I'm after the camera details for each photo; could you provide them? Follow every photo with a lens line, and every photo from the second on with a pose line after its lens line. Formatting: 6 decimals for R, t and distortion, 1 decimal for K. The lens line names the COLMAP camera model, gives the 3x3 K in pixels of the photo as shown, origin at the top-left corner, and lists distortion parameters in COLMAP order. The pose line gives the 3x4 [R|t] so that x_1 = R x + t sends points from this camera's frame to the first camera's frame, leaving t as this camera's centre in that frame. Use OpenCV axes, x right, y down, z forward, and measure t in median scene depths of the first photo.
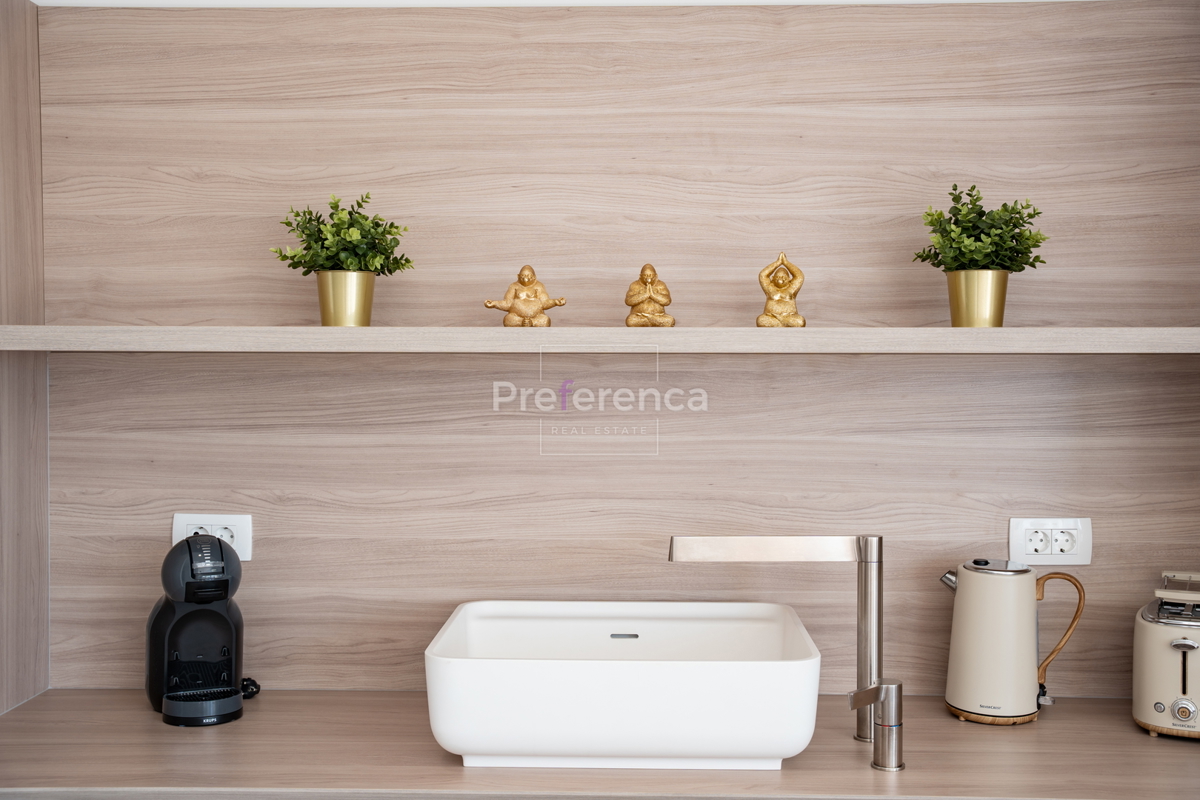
lens RADIAL K [[1423.4, 0, 598.2], [0, 1423.4, 399.4], [0, 0, 1]] dist [-0.004426, 0.000000]
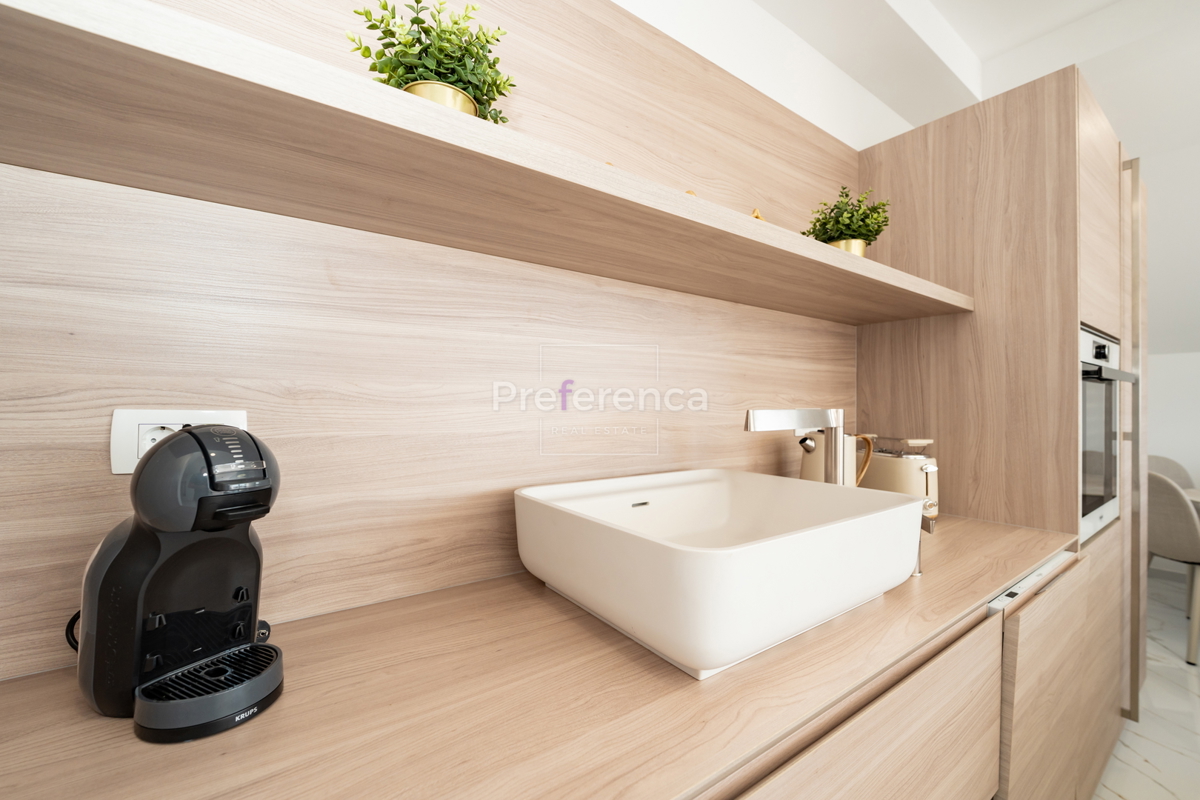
lens RADIAL K [[493.2, 0, 600.3], [0, 493.2, 400.1], [0, 0, 1]] dist [-0.026281, 0.005168]
pose [[0.782315, 0.010382, 0.622797, -0.260004], [0.013843, 0.999324, -0.034047, 0.087745], [-0.622730, 0.035257, 0.781642, 0.664467]]
